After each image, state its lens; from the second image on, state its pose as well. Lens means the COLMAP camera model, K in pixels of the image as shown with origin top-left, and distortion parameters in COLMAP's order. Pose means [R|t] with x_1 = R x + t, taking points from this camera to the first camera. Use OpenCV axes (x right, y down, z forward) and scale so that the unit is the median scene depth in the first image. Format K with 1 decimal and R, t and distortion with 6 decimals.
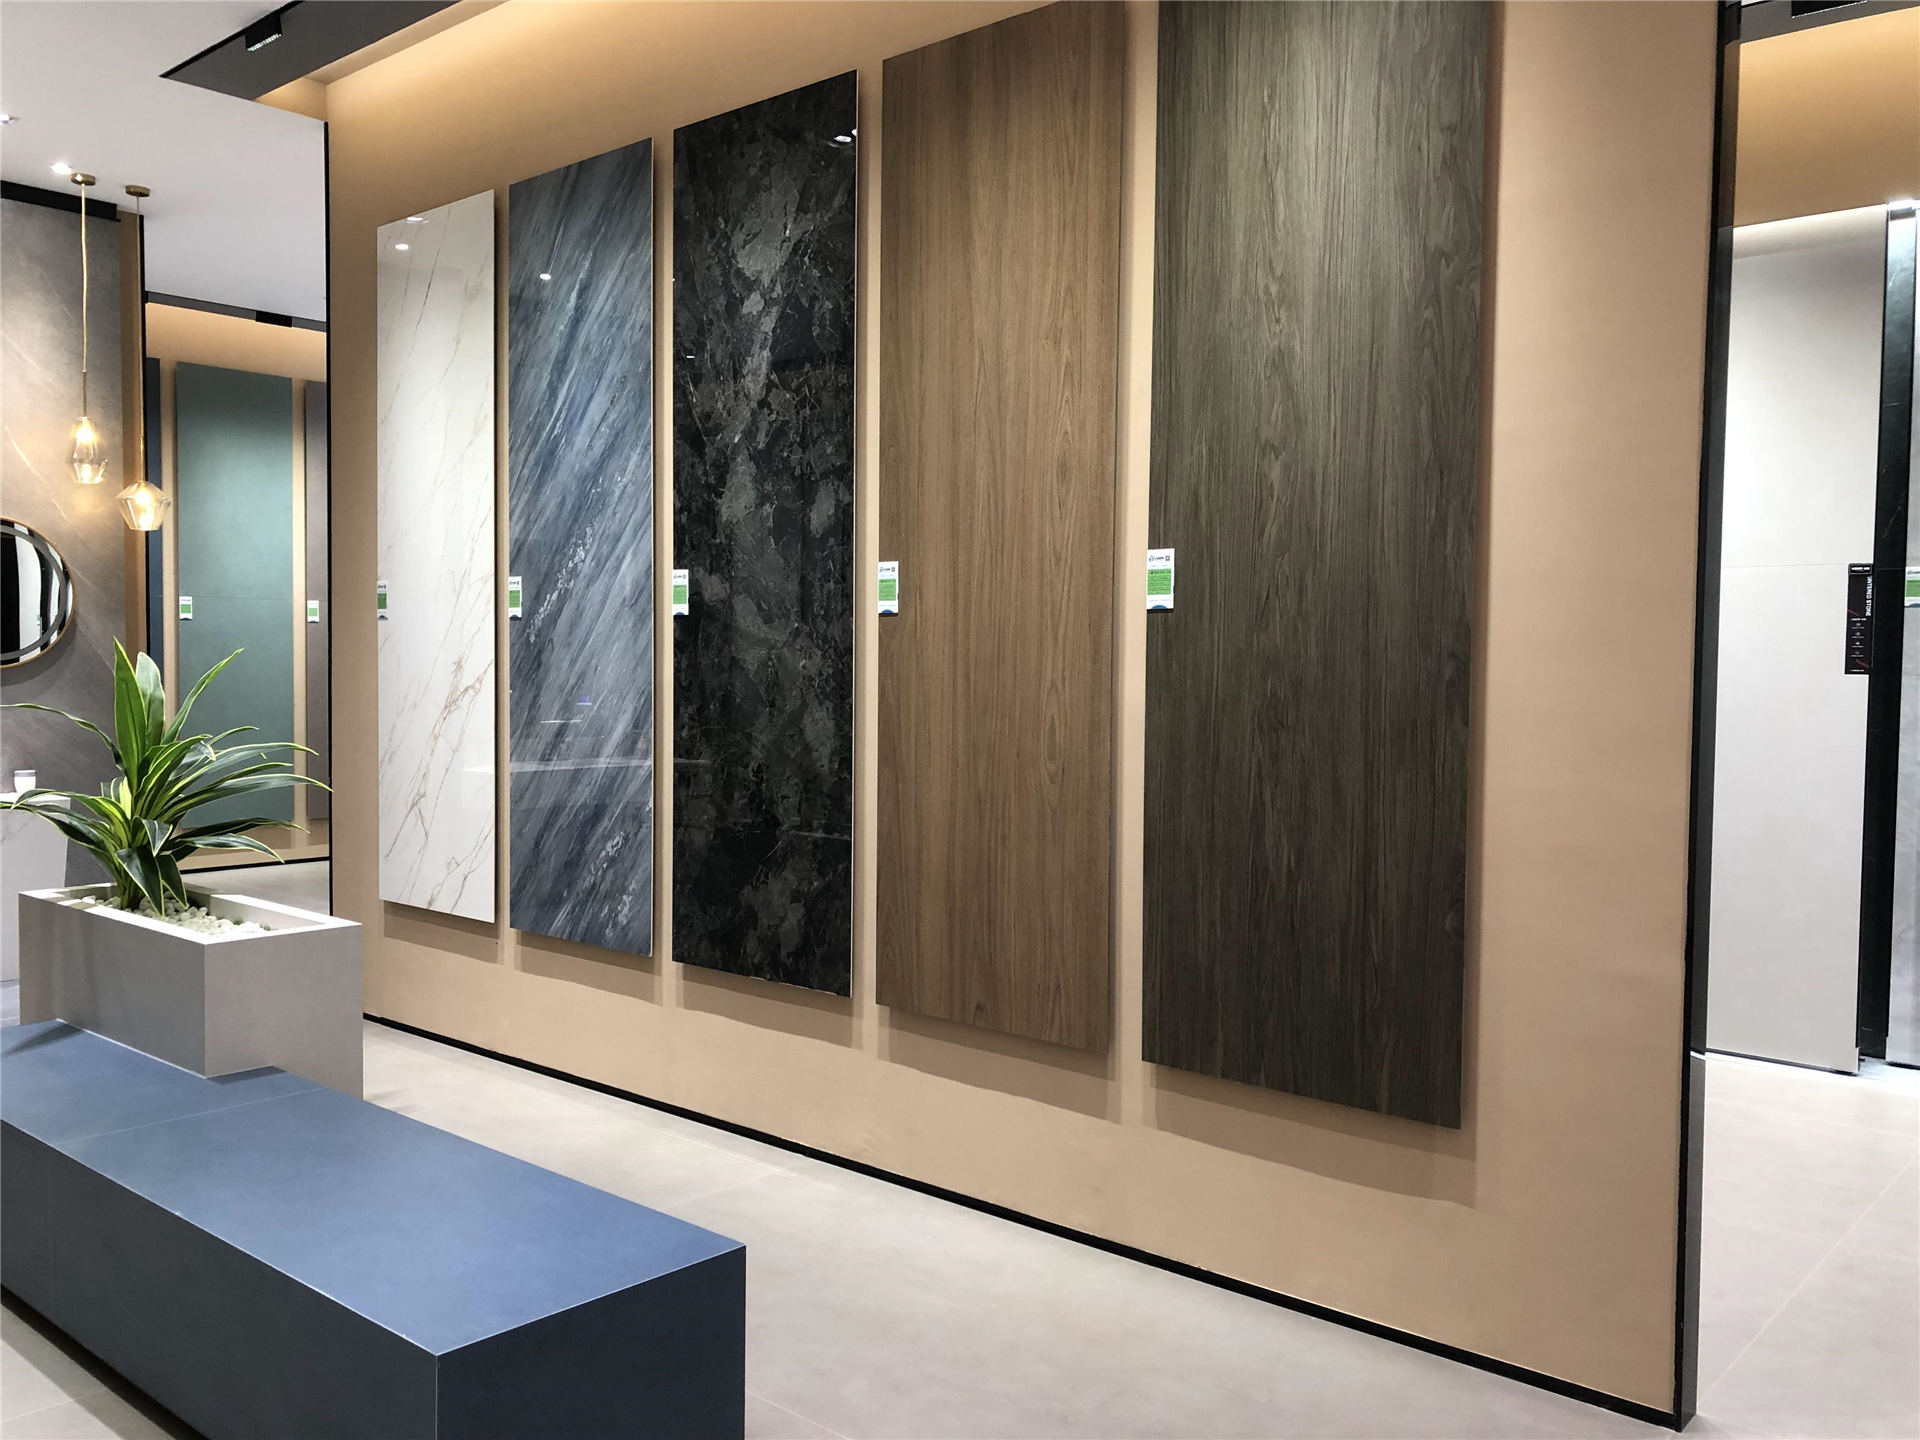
lens RADIAL K [[1578.9, 0, 970.6], [0, 1578.9, 718.1], [0, 0, 1]] dist [0.056823, -0.077698]
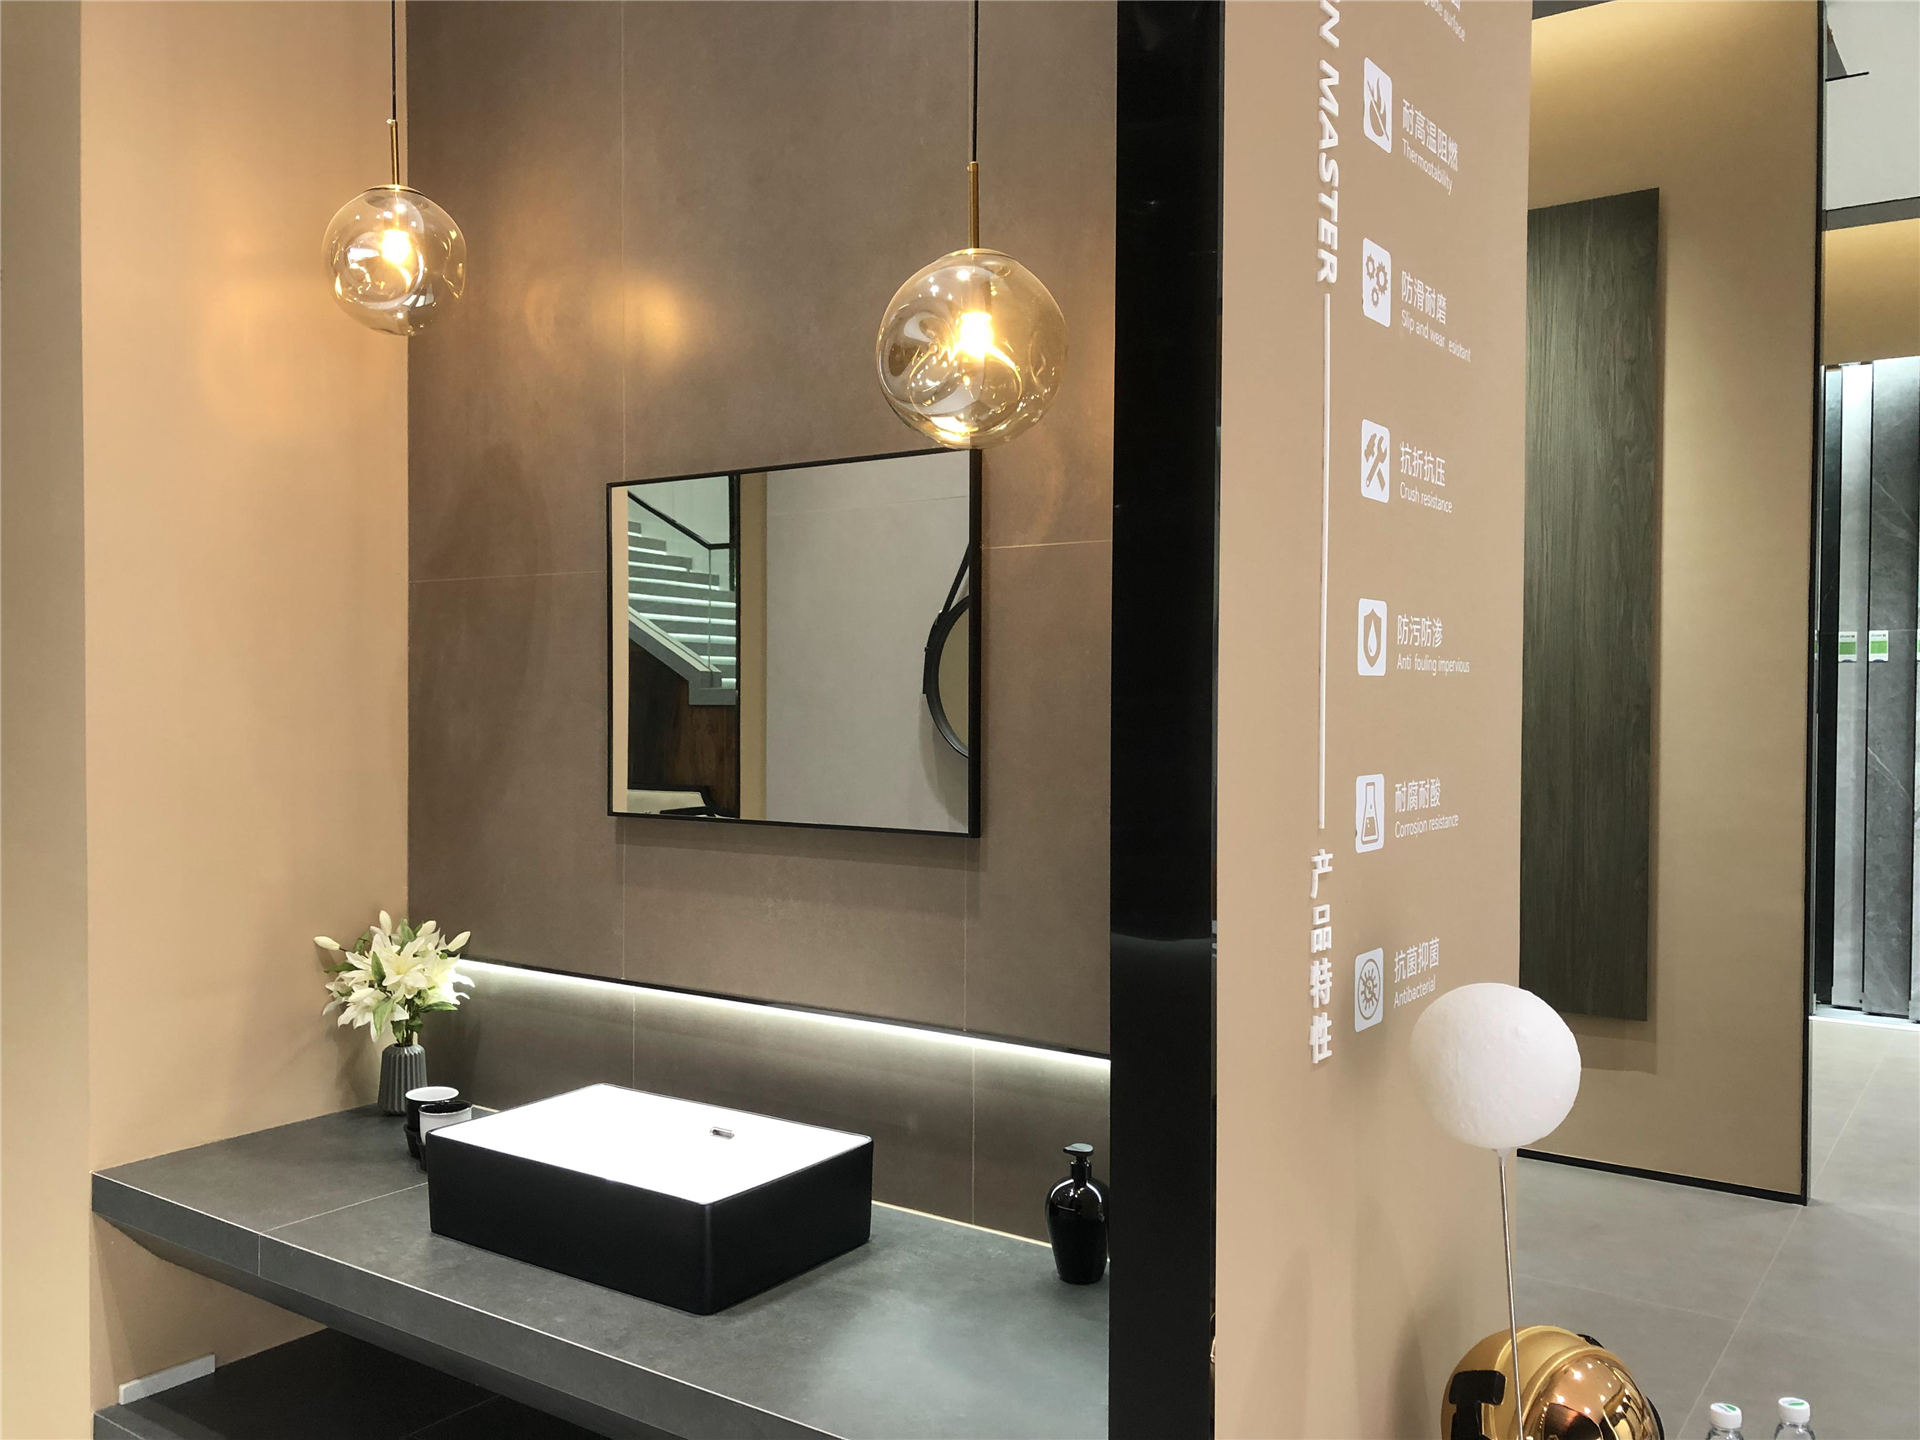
lens RADIAL K [[1578.9, 0, 914.9], [0, 1578.9, 716.3], [0, 0, 1]] dist [0.056823, -0.077698]
pose [[0.996566, -0.006269, 0.082568, -0.416887], [0.008151, 0.999714, -0.022477, -0.001379], [-0.082403, 0.023073, 0.996332, -0.372311]]
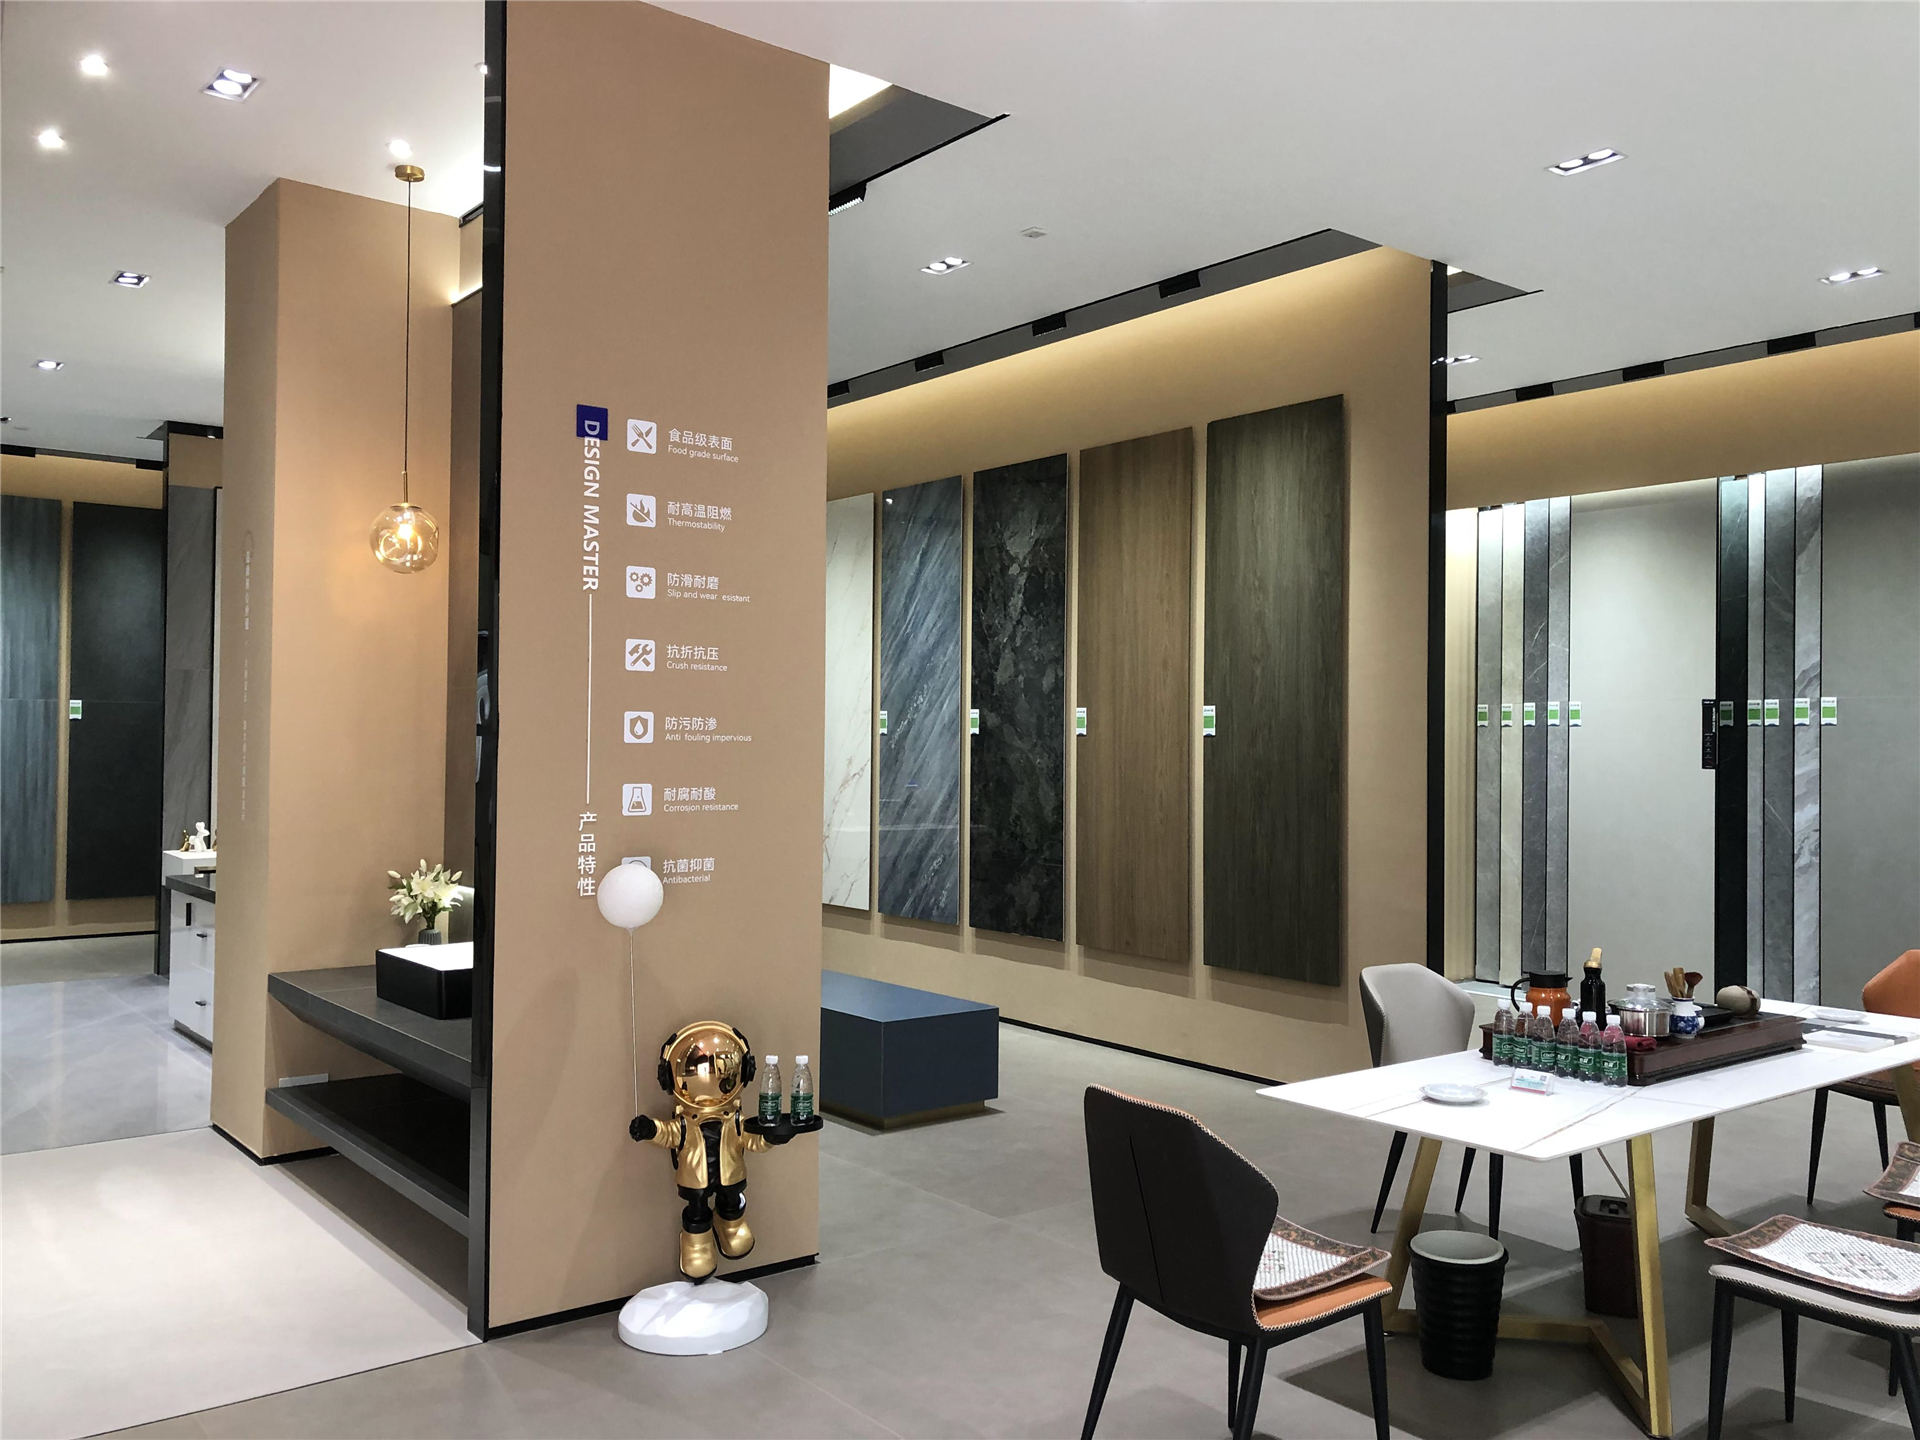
lens RADIAL K [[1578.9, 0, 949.9], [0, 1578.9, 710.3], [0, 0, 1]] dist [0.056823, -0.077698]
pose [[0.980084, -0.004500, -0.198532, 0.183815], [-0.007438, 0.998210, -0.059345, 0.018876], [0.198444, 0.059639, 0.978296, -0.966018]]
